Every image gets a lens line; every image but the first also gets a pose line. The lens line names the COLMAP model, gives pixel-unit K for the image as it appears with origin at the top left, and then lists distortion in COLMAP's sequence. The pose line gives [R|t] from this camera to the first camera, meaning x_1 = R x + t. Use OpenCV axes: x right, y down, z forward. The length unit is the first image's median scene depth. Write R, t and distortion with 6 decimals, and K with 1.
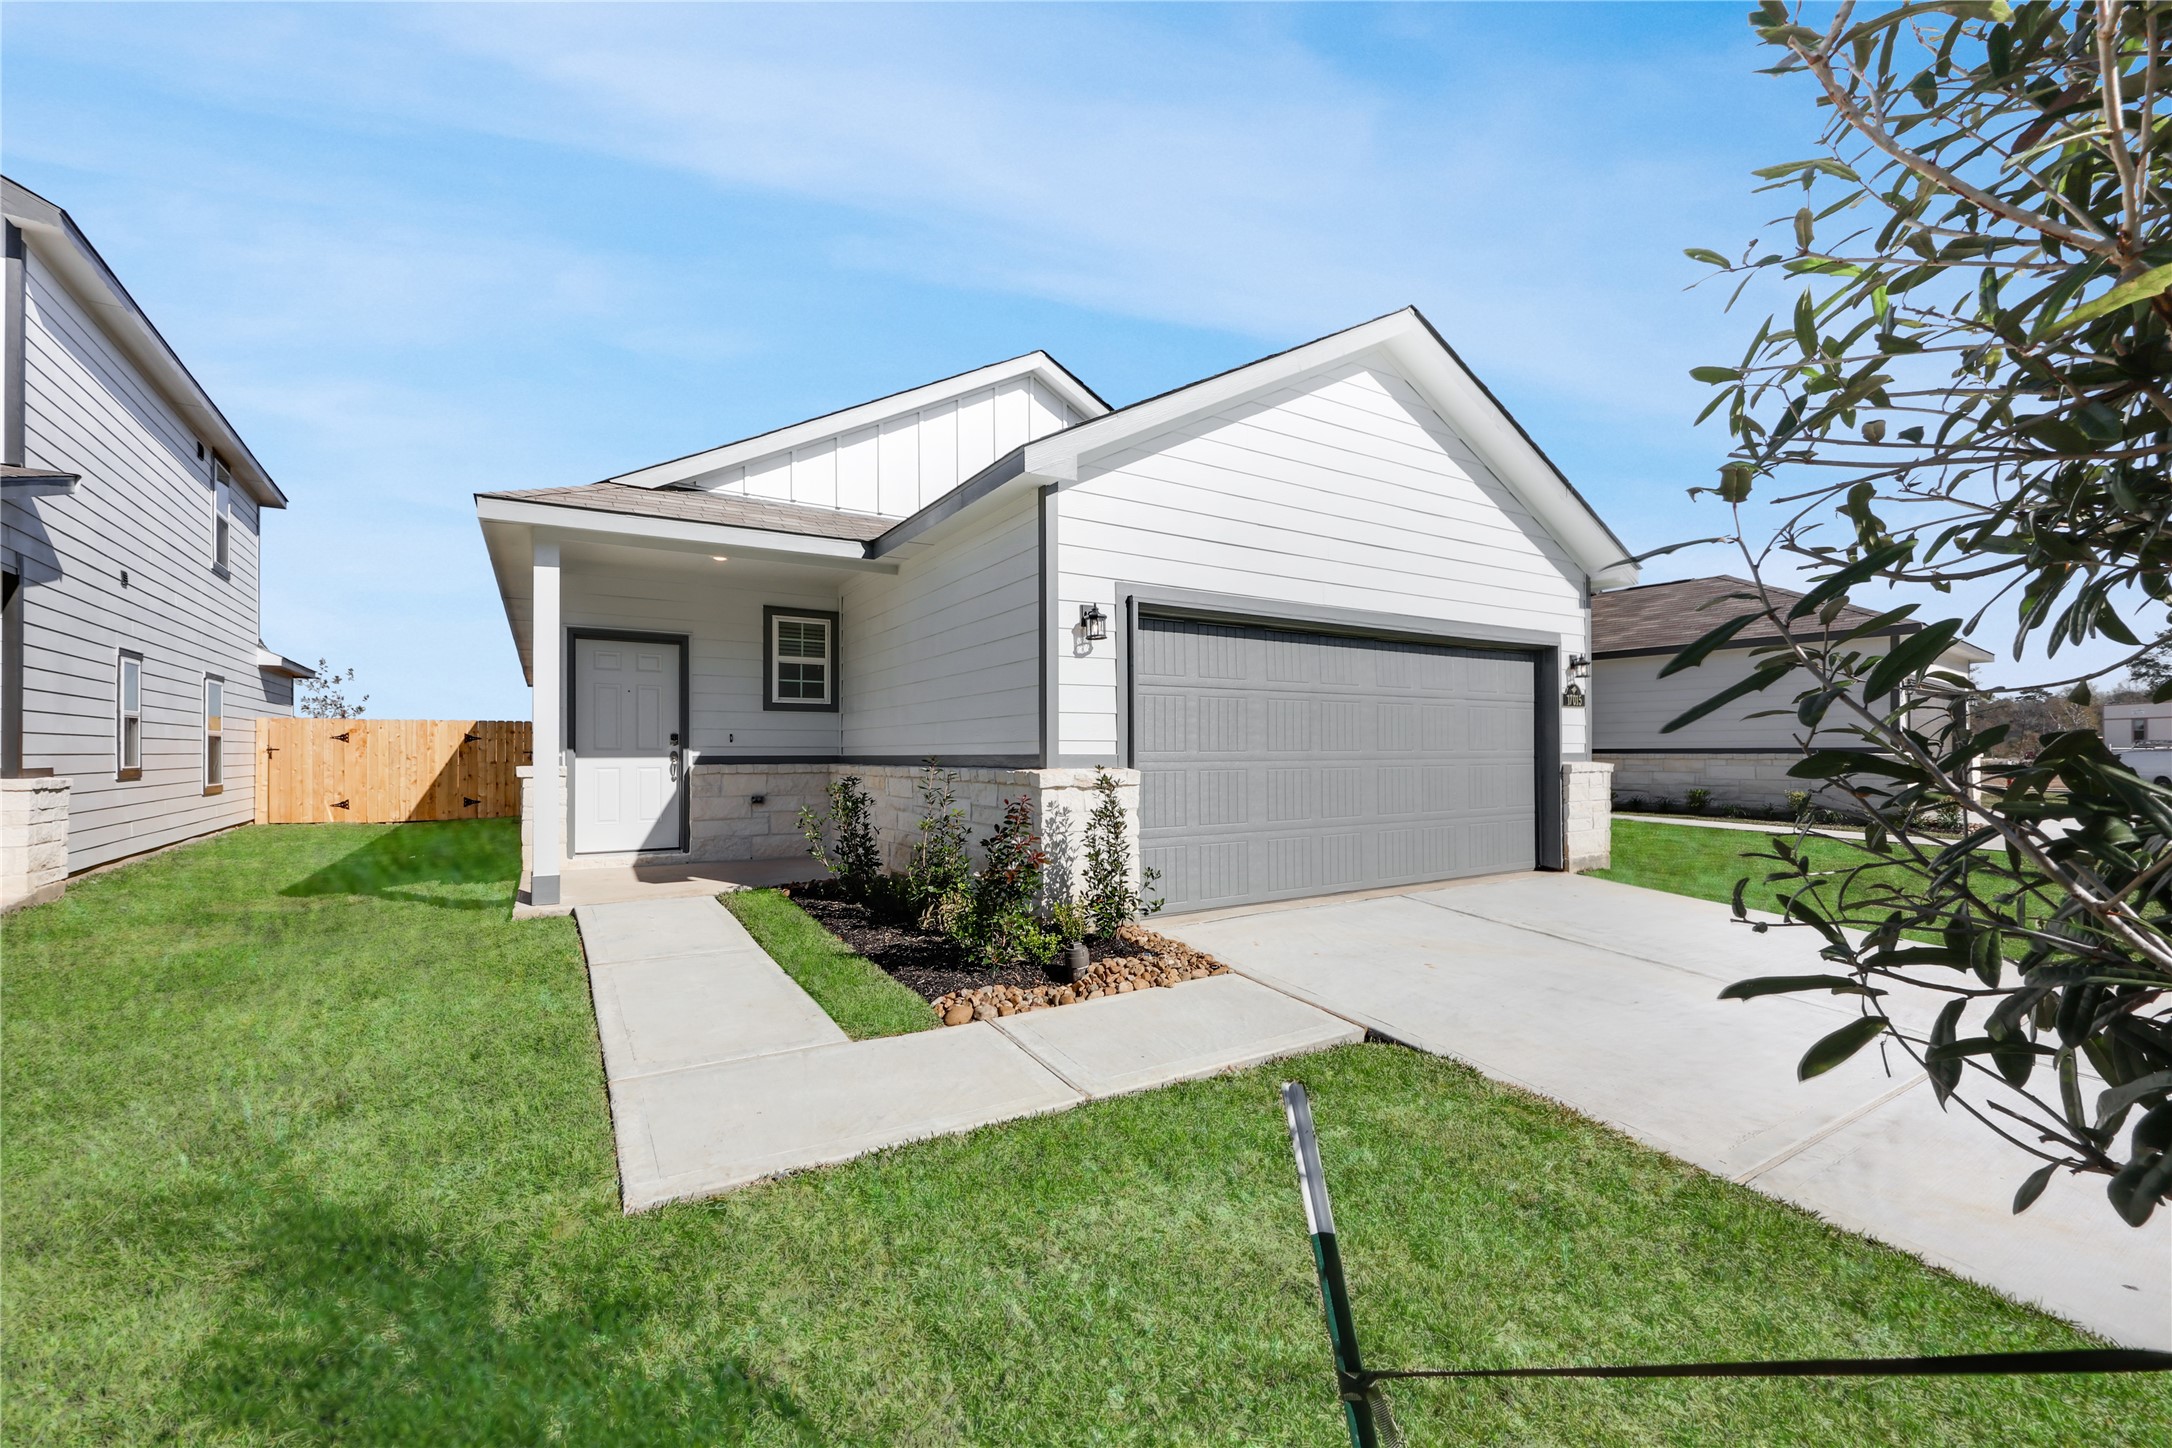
lens RADIAL K [[870.9, 0, 1084.8], [0, 870.9, 737.5], [0, 0, 1]] dist [-0.002600, -0.000655]
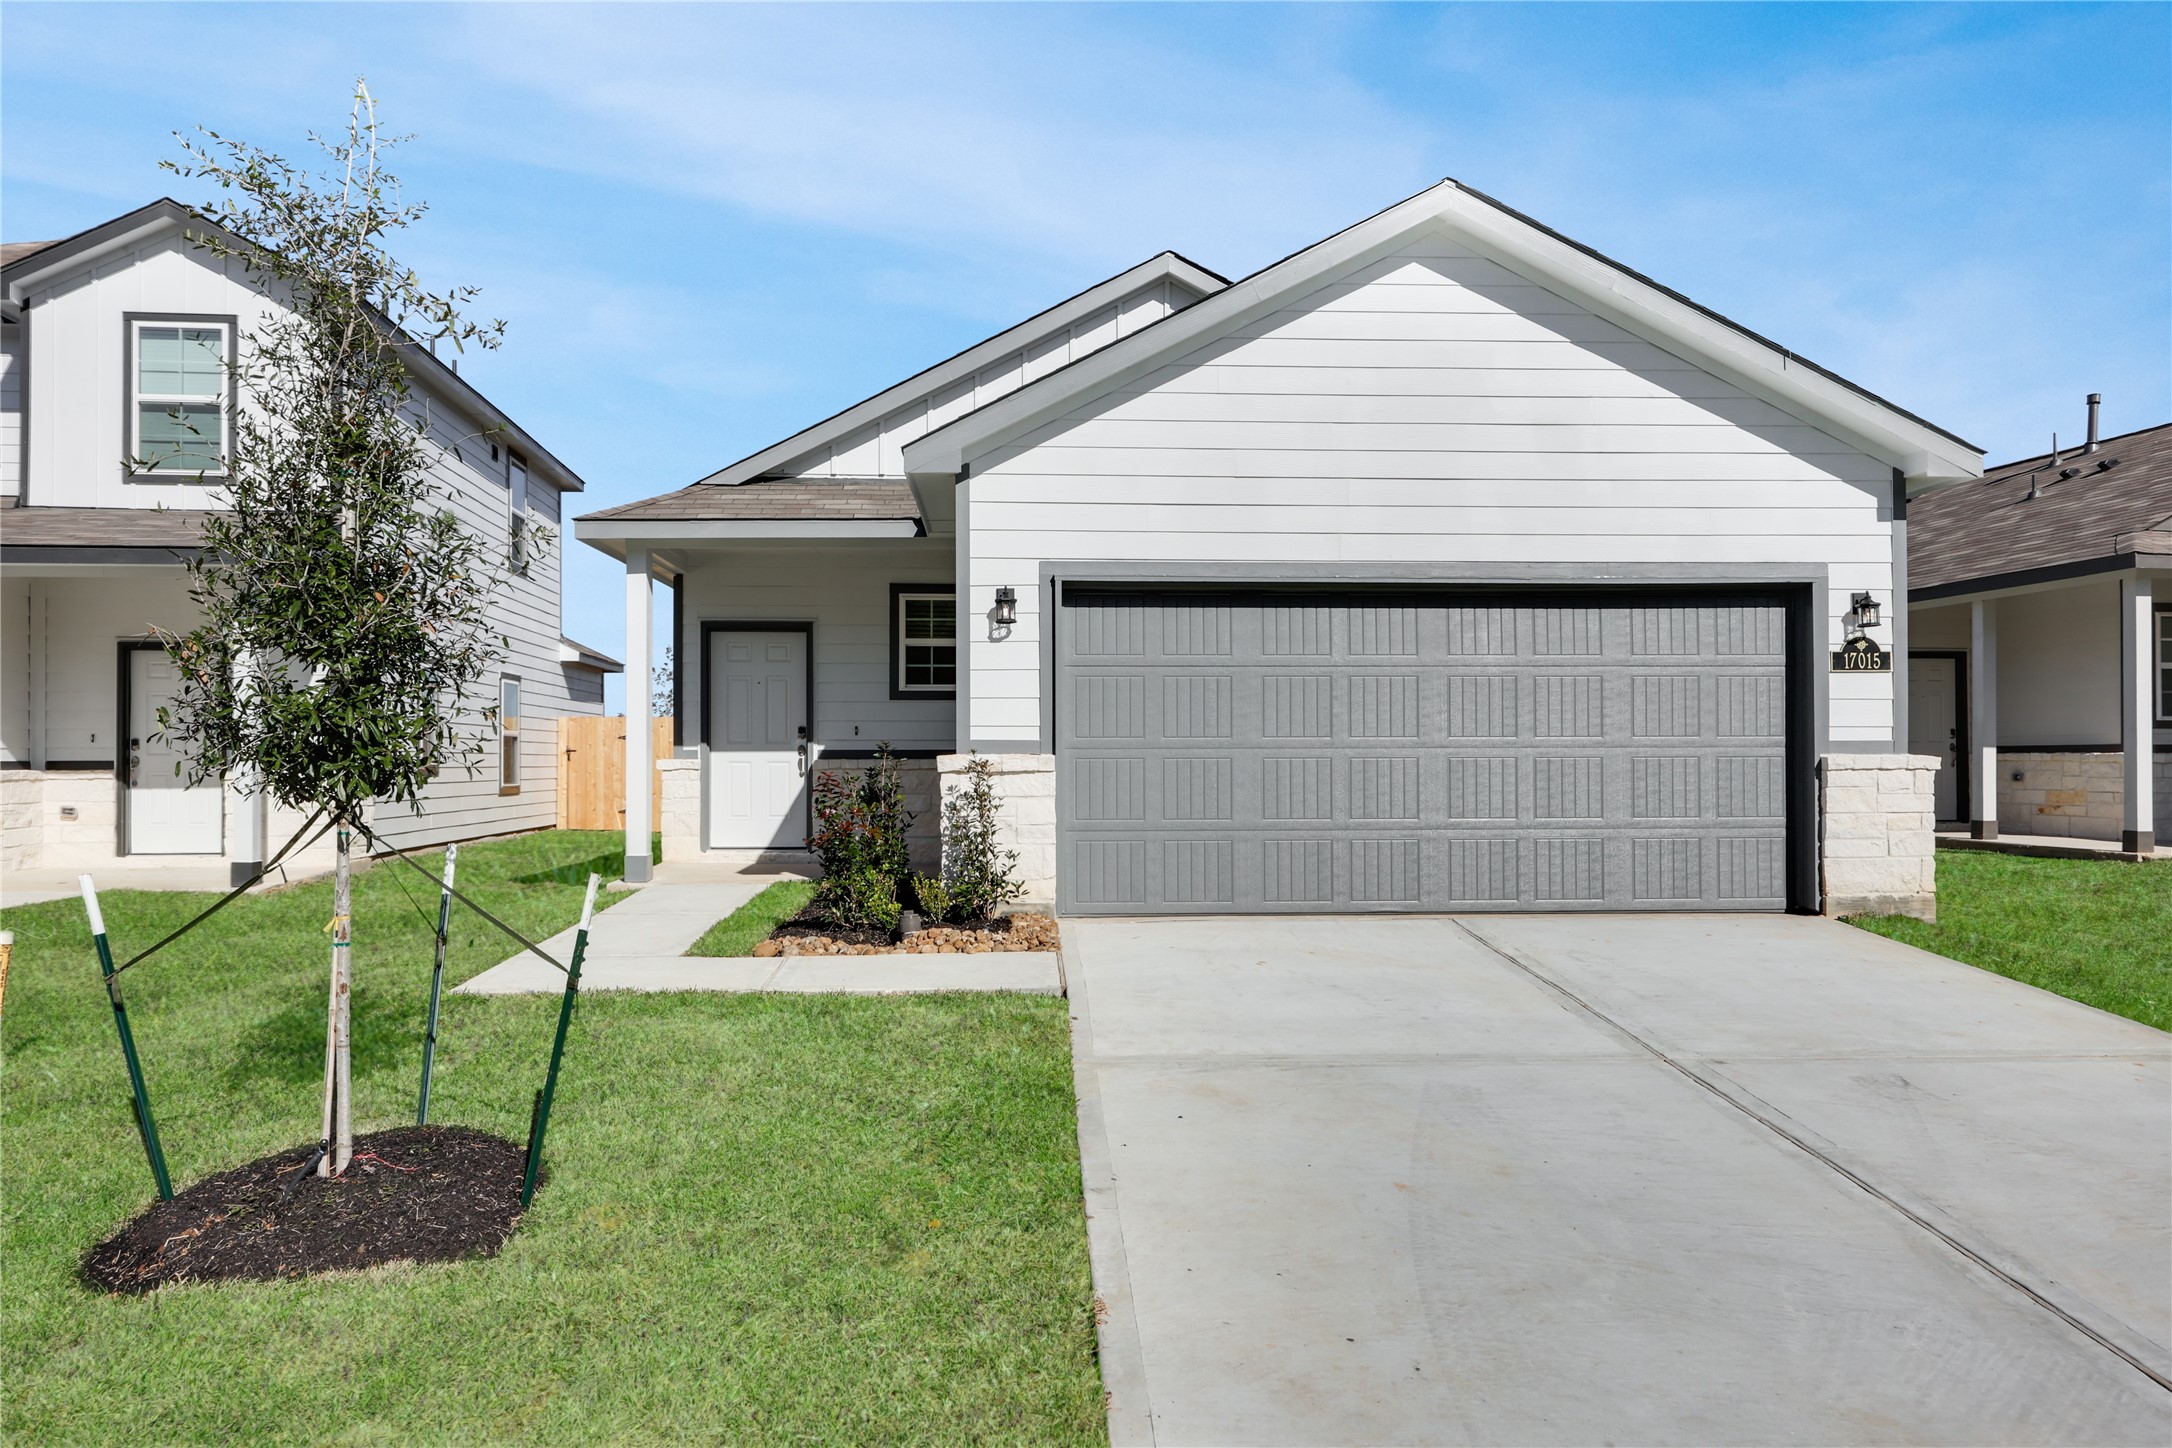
lens RADIAL K [[1564.3, 0, 1084.8], [0, 1564.3, 733.3], [0, 0, 1]] dist [-0.024010, 0.000743]
pose [[0.871709, -0.009016, -0.489940, 0.629759], [0.007063, 0.999958, -0.005836, 0.015144], [0.489972, 0.001627, 0.871736, -0.329627]]
